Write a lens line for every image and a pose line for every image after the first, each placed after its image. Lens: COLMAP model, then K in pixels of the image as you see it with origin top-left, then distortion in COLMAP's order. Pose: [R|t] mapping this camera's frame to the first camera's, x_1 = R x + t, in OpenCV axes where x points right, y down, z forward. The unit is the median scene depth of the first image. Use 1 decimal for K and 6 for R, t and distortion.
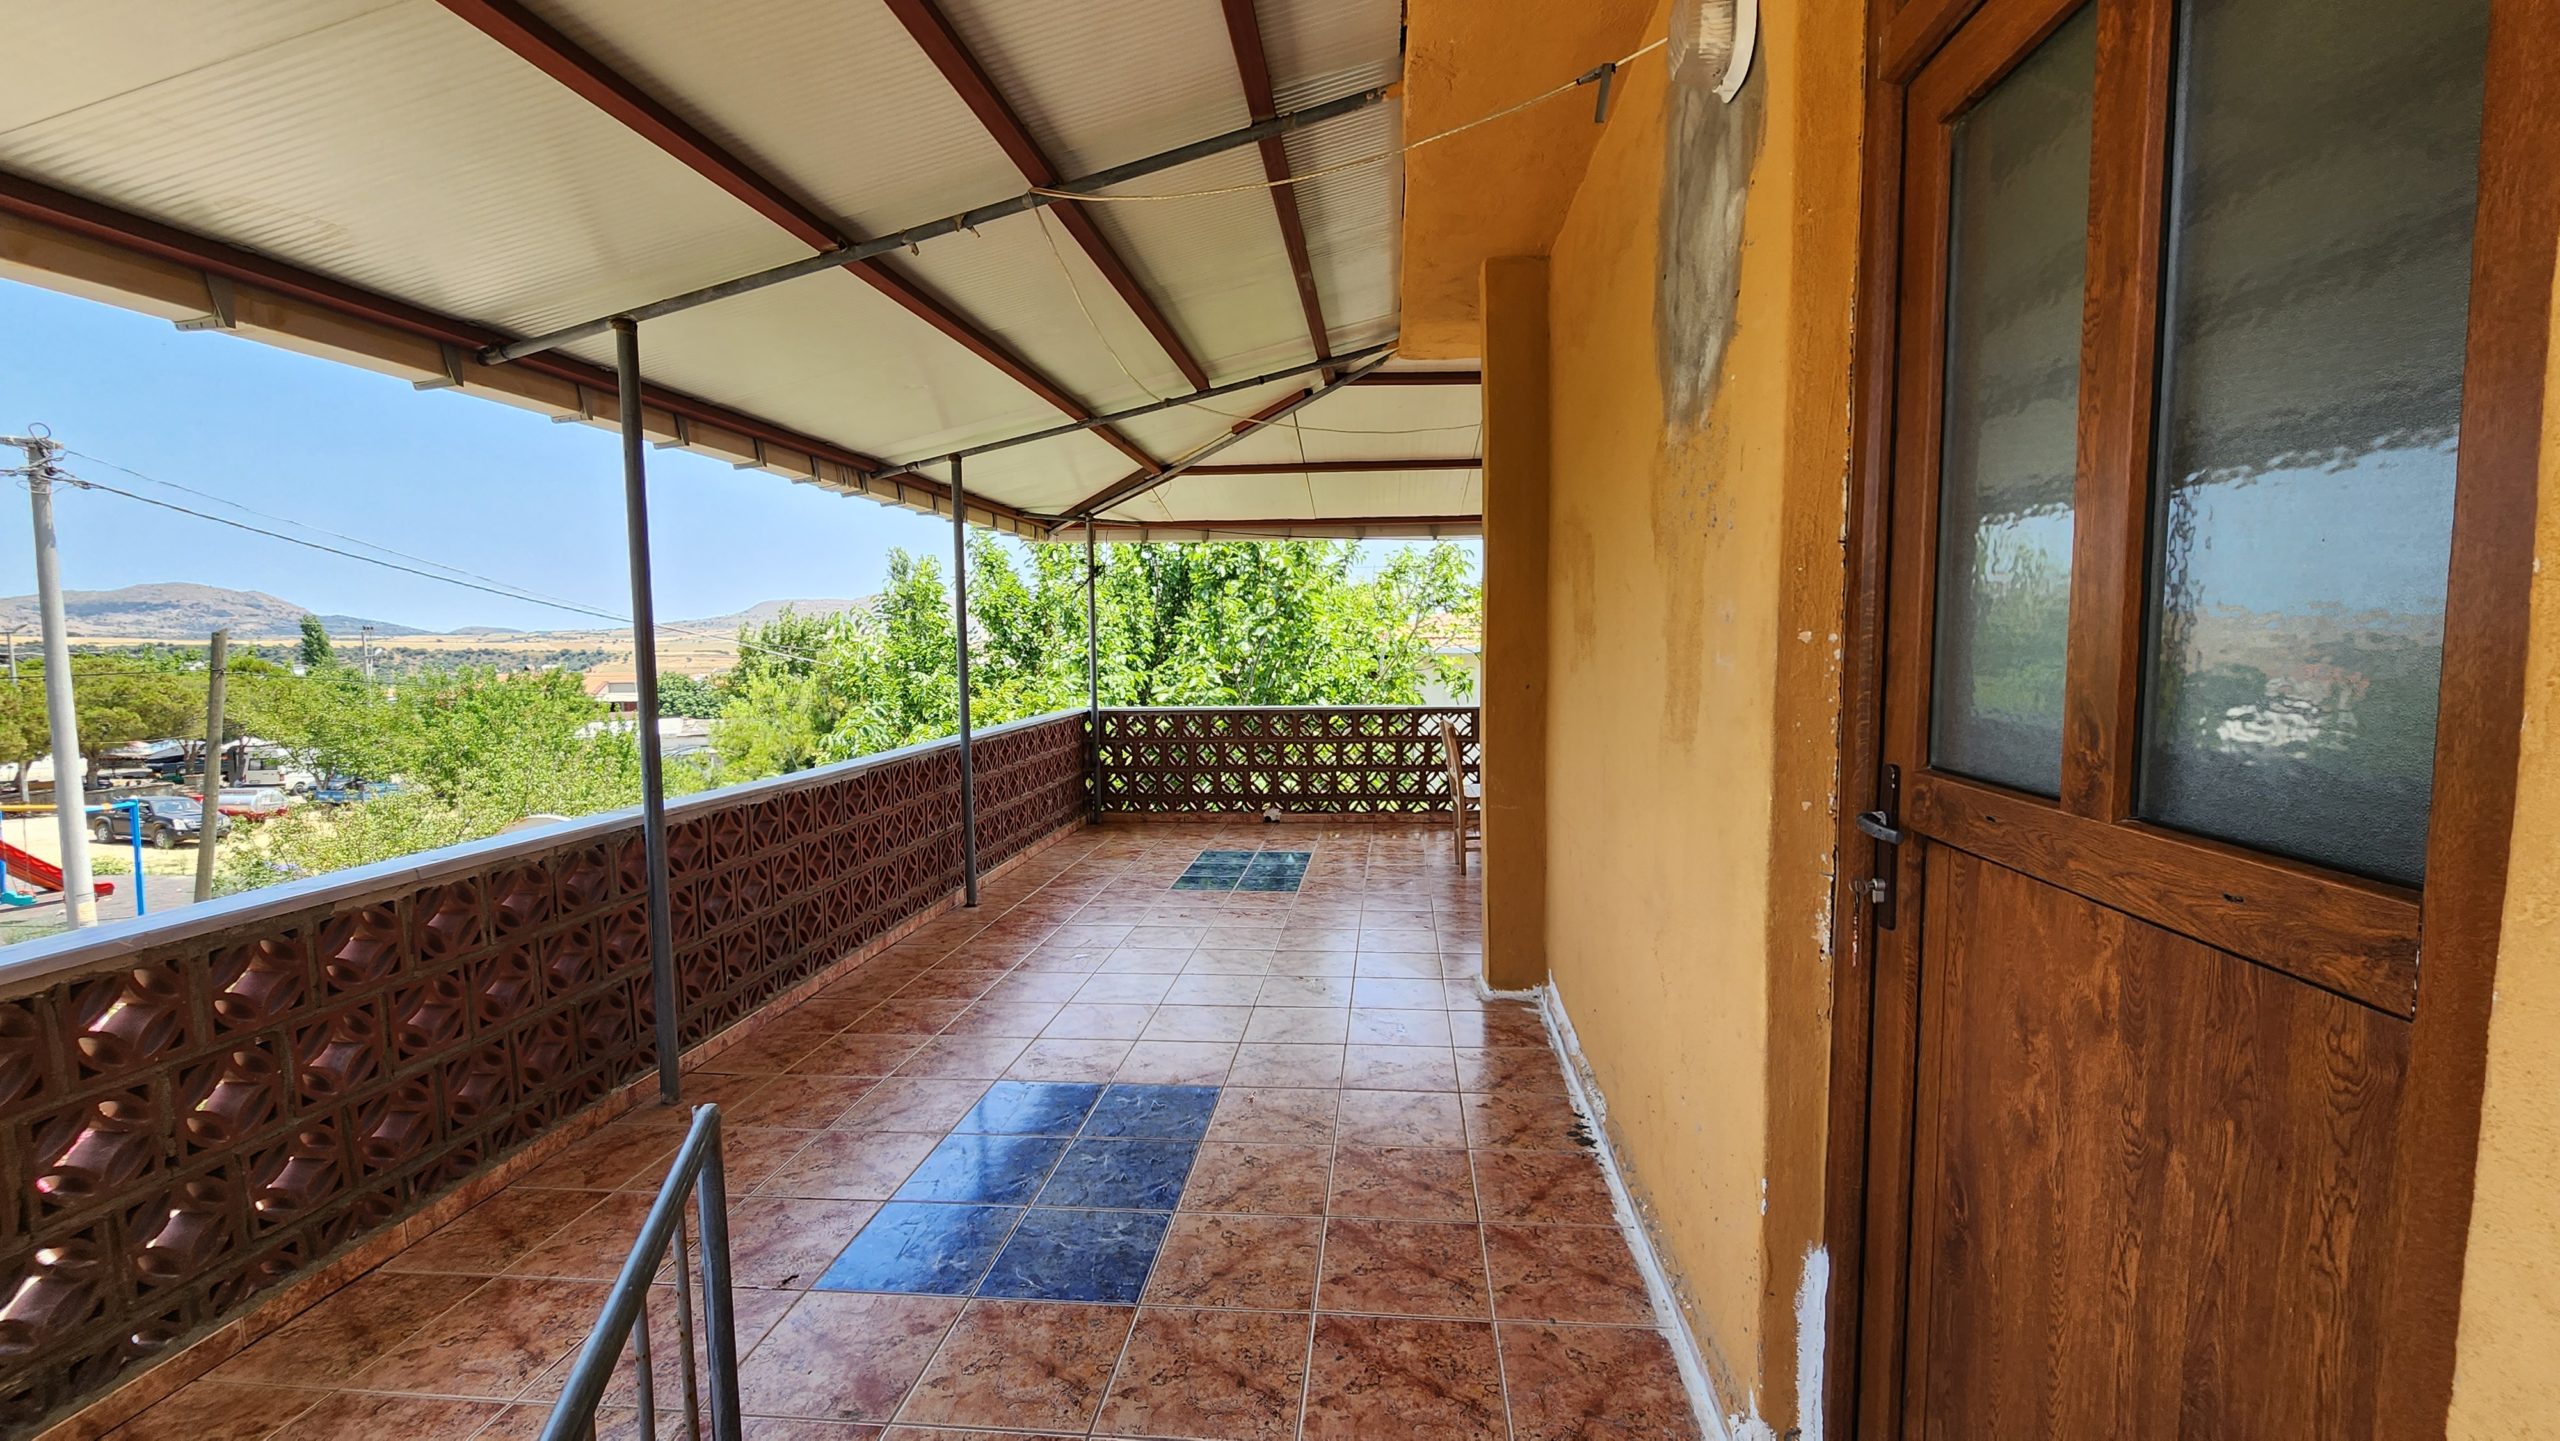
lens RADIAL K [[1063.0, 0, 1301.7], [0, 1063.0, 716.5], [0, 0, 1]] dist [-0.000436, -0.002176]
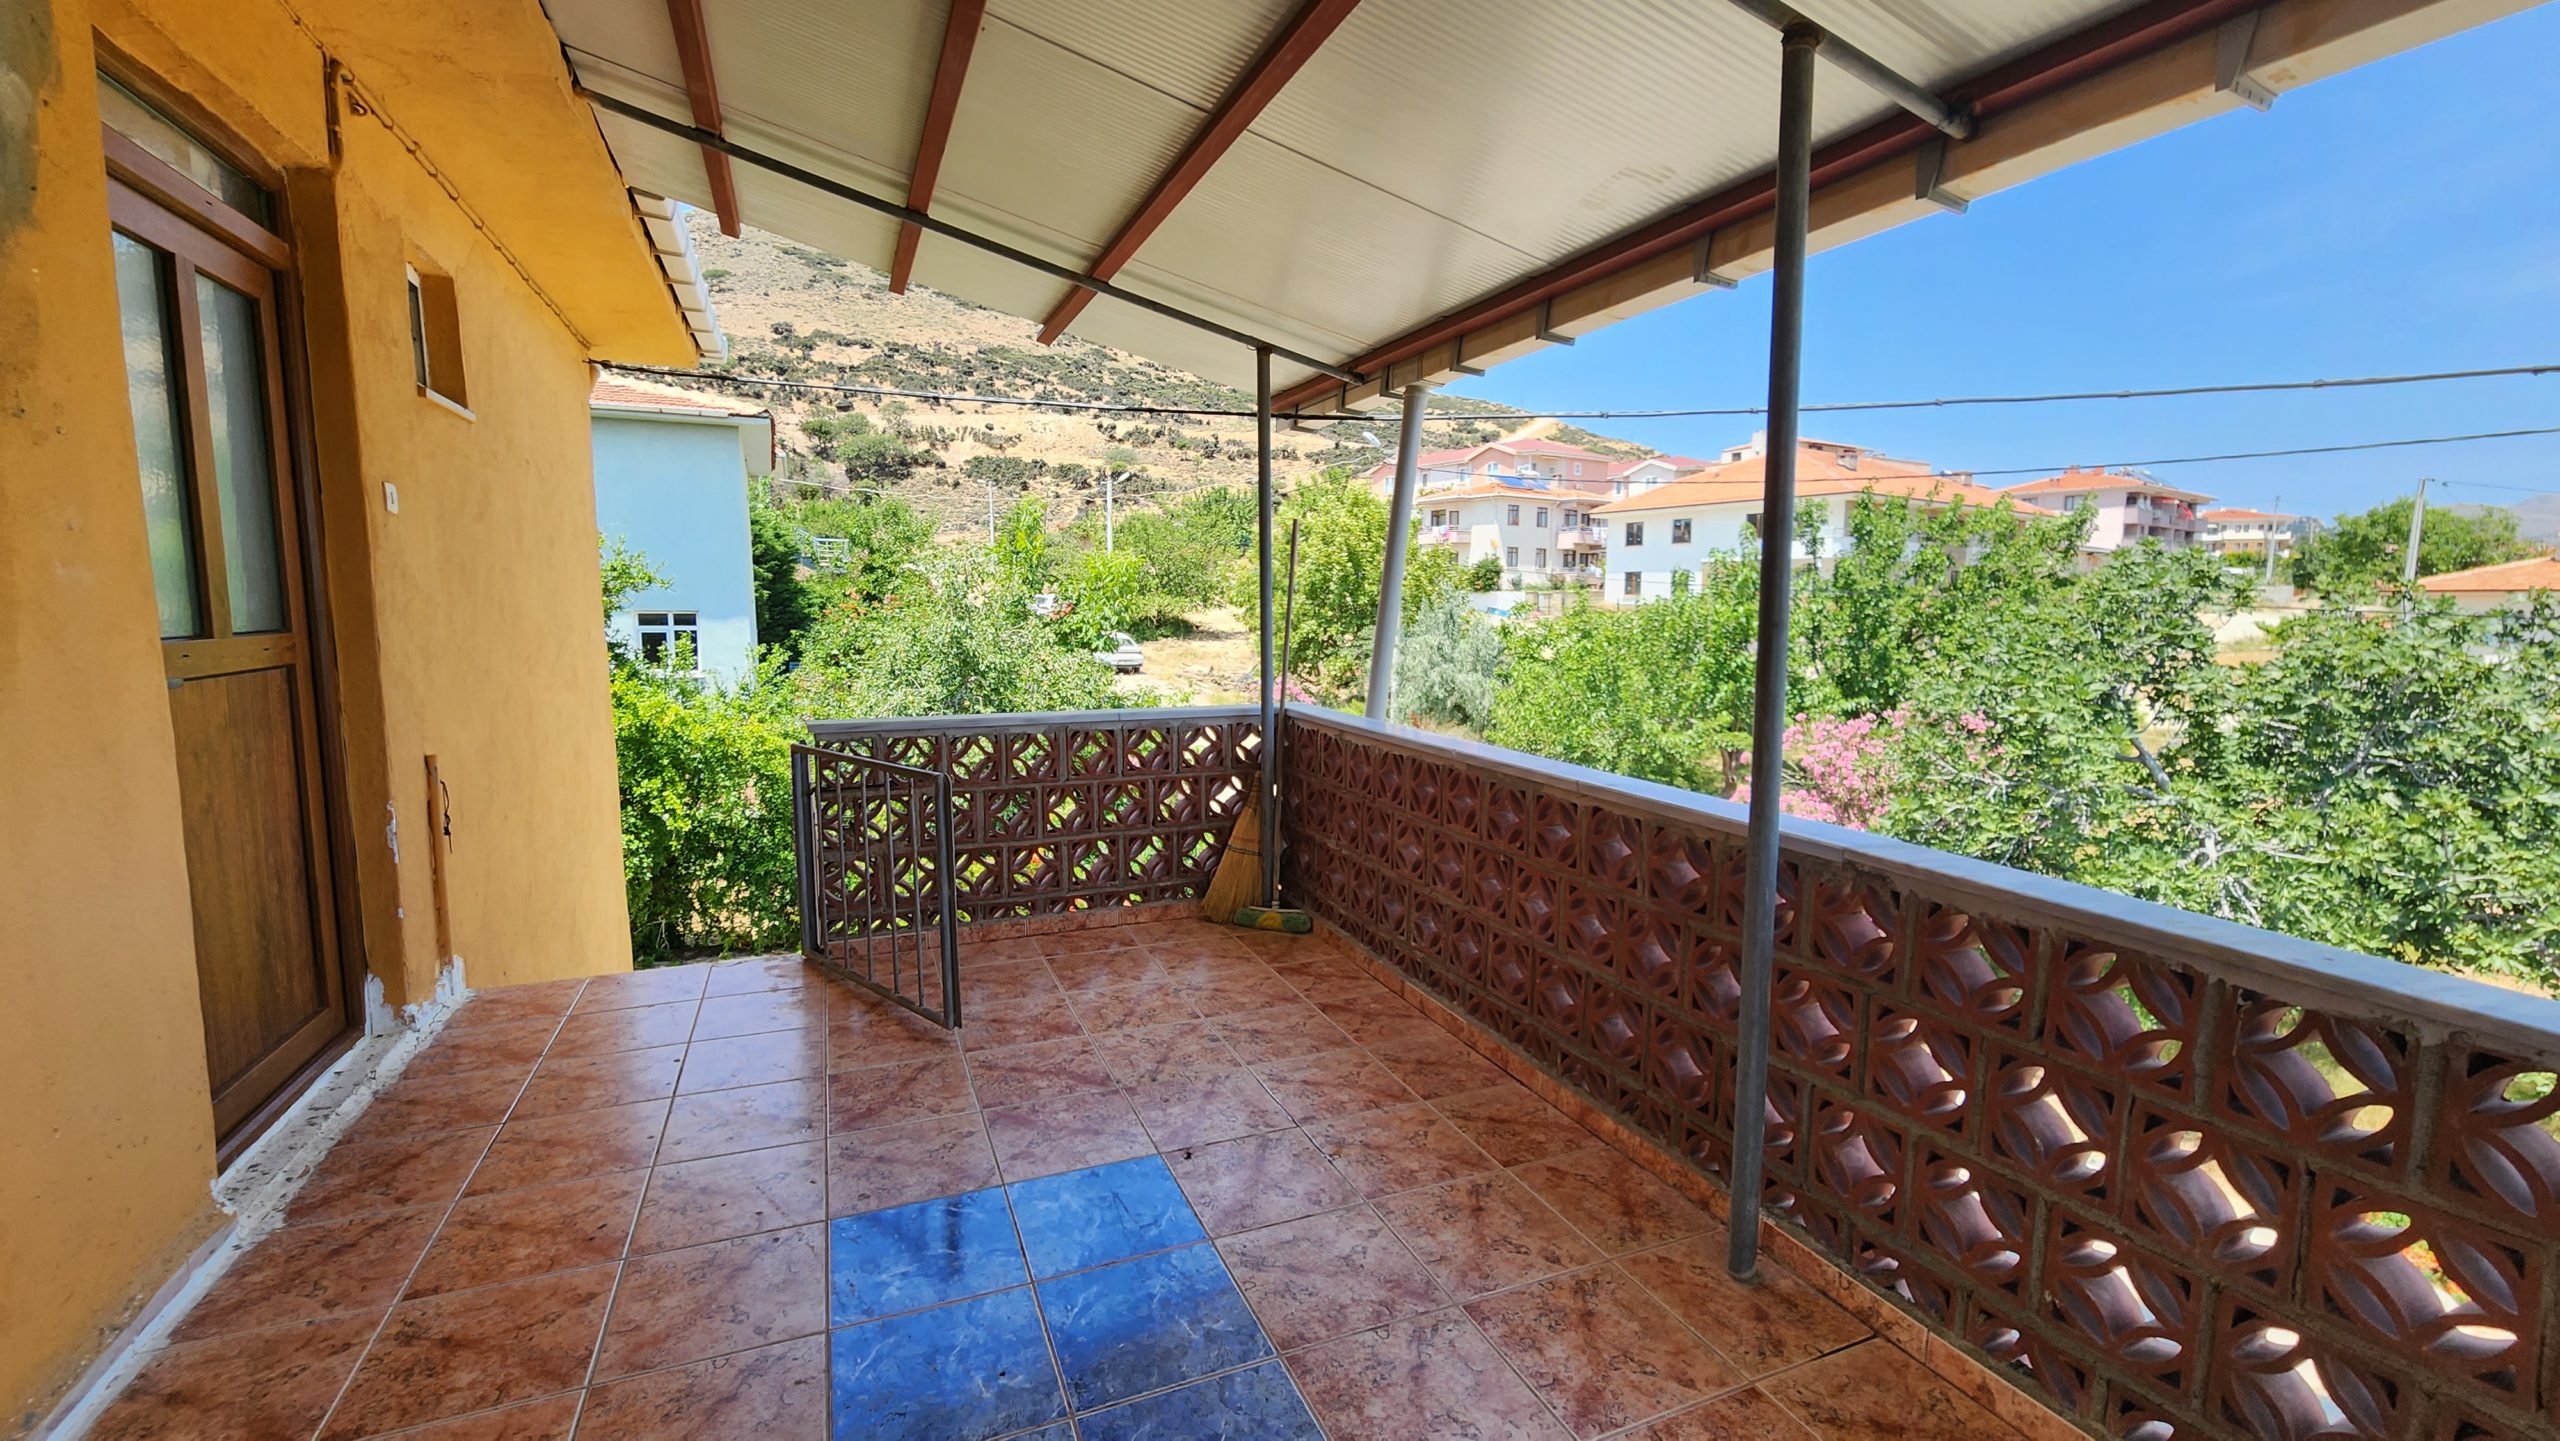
lens RADIAL K [[1063.0, 0, 1277.9], [0, 1063.0, 724.4], [0, 0, 1]] dist [-0.000436, -0.002176]
pose [[-0.882871, 0.056892, -0.466158, -0.038448], [-0.035888, 0.981558, 0.187763, -0.048182], [0.468243, 0.182500, -0.864547, 0.862577]]
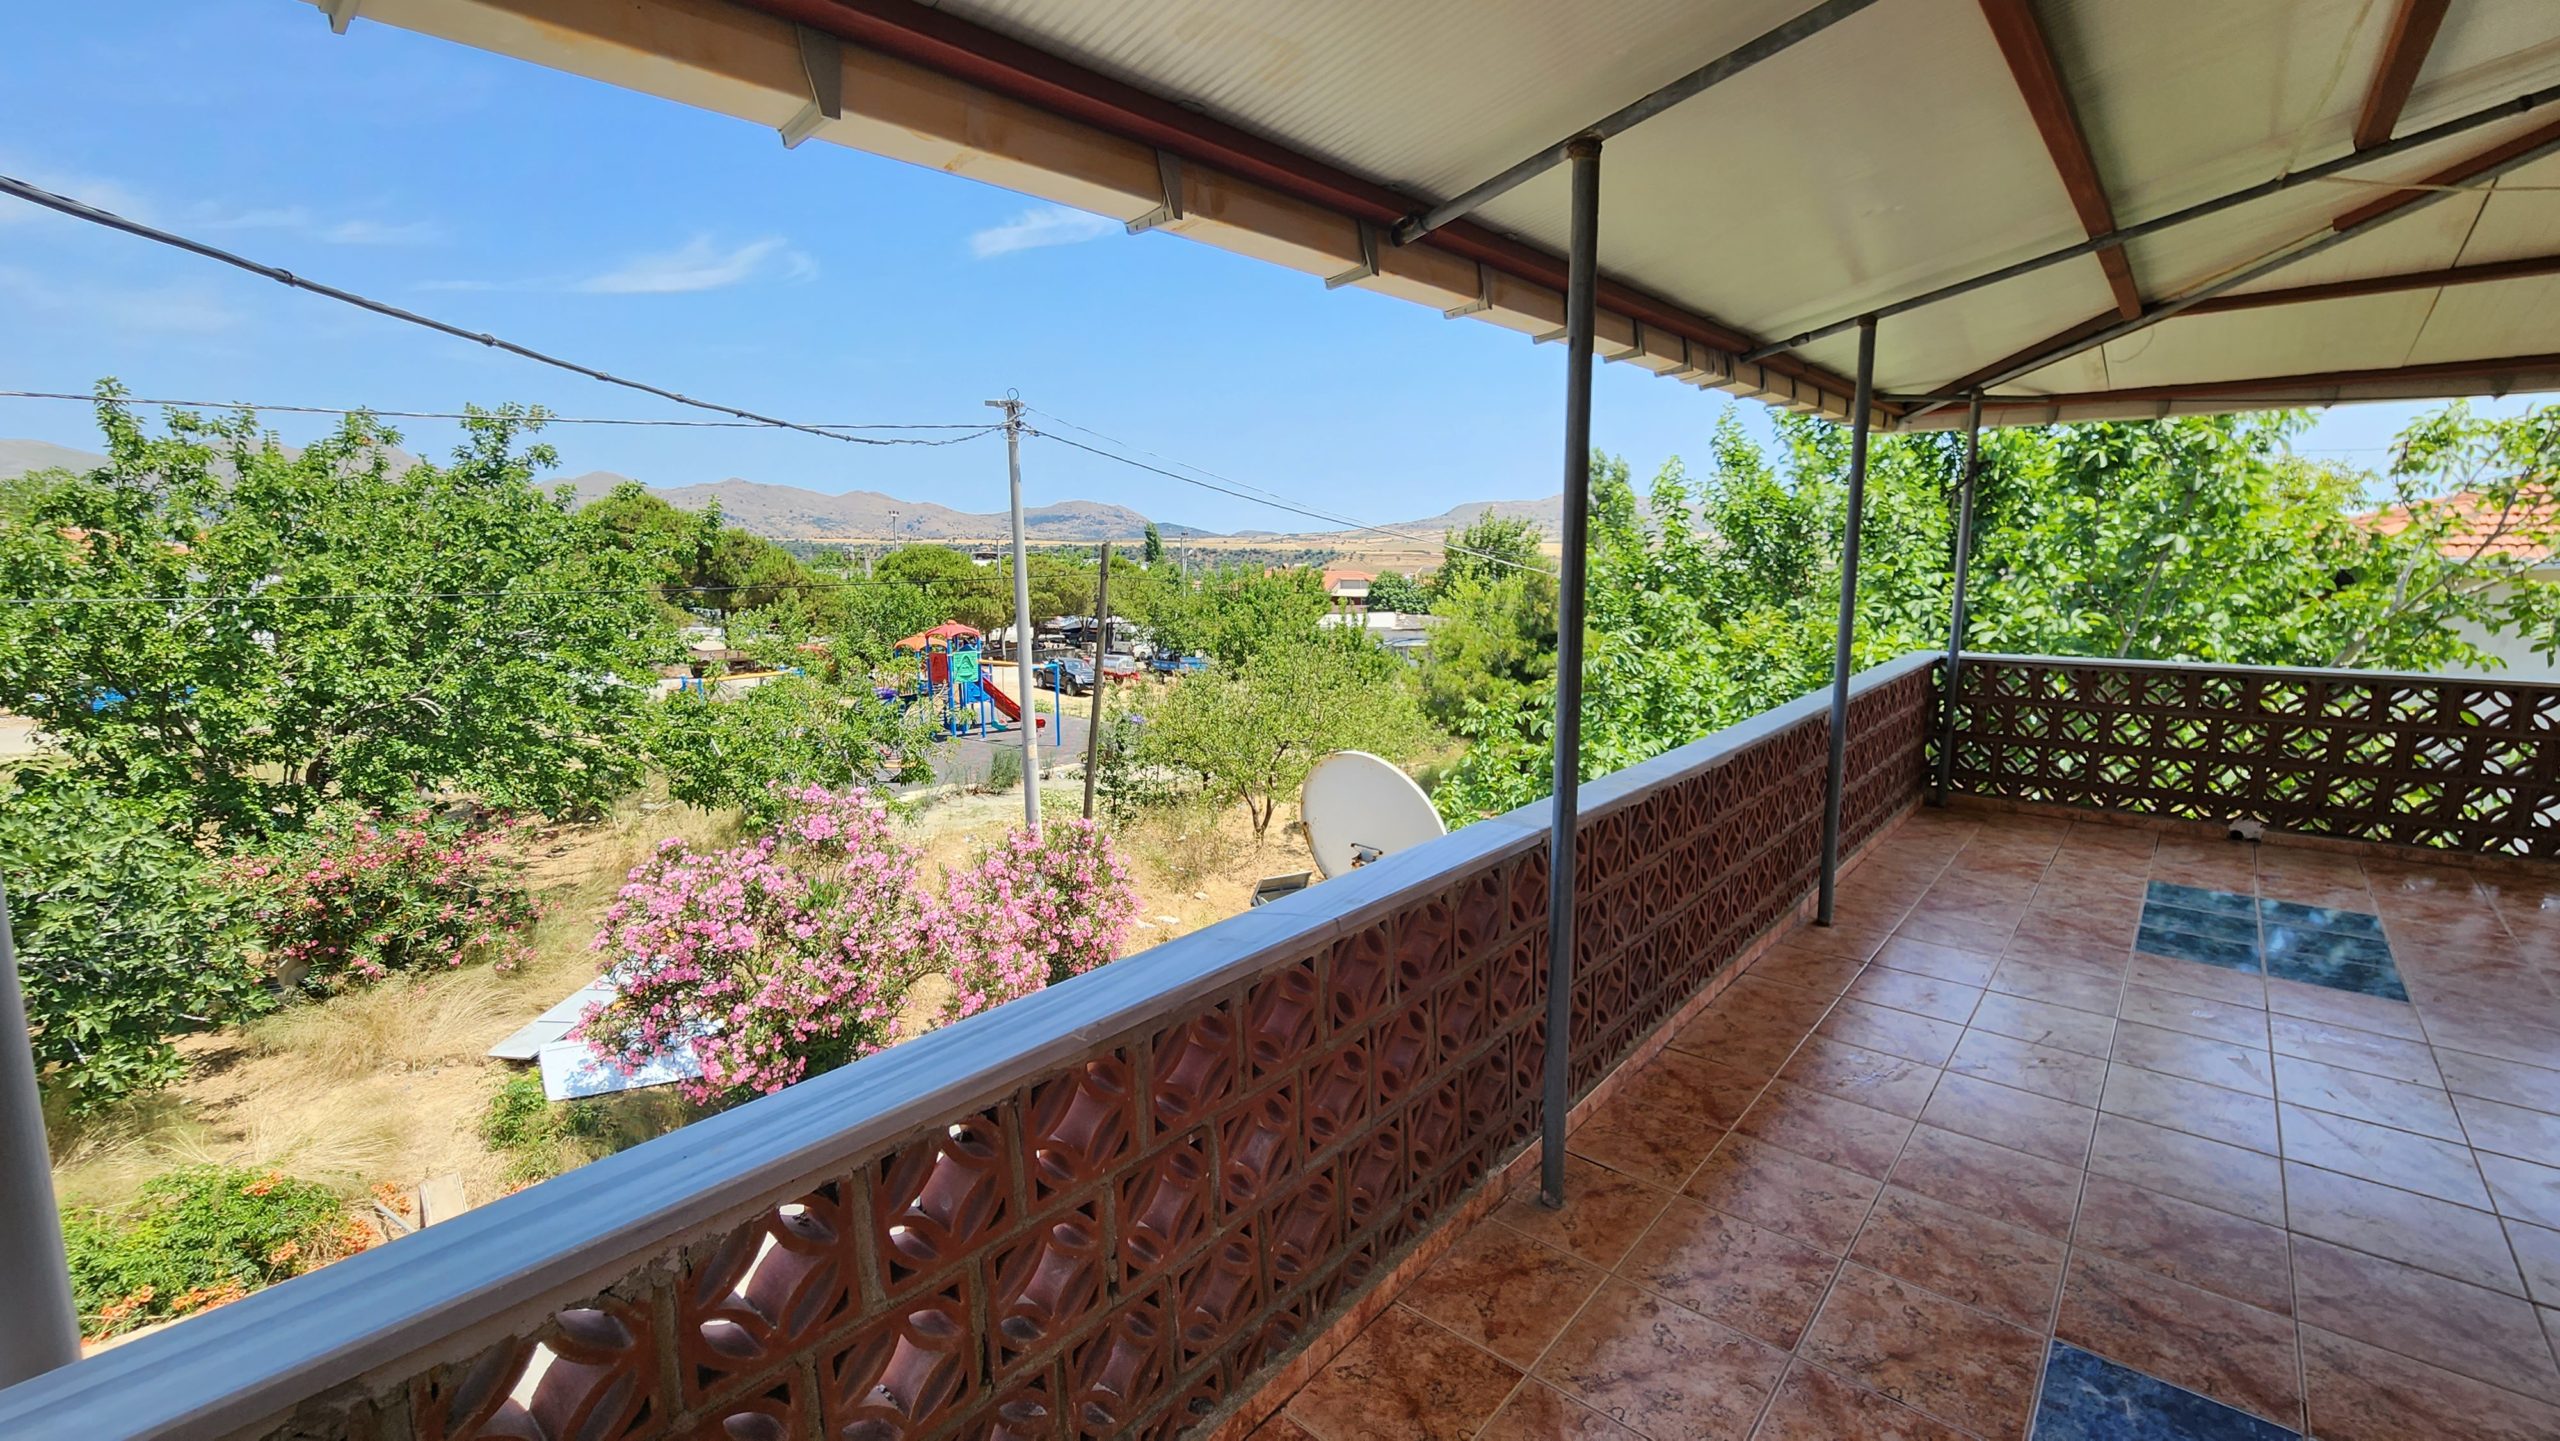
lens RADIAL K [[1063.0, 0, 1287.7], [0, 1063.0, 707.0], [0, 0, 1]] dist [-0.000436, -0.002176]
pose [[0.813151, 0.086069, -0.575654, -0.202662], [-0.036716, 0.994622, 0.096848, -0.037953], [0.580894, -0.057616, 0.811938, 0.170154]]
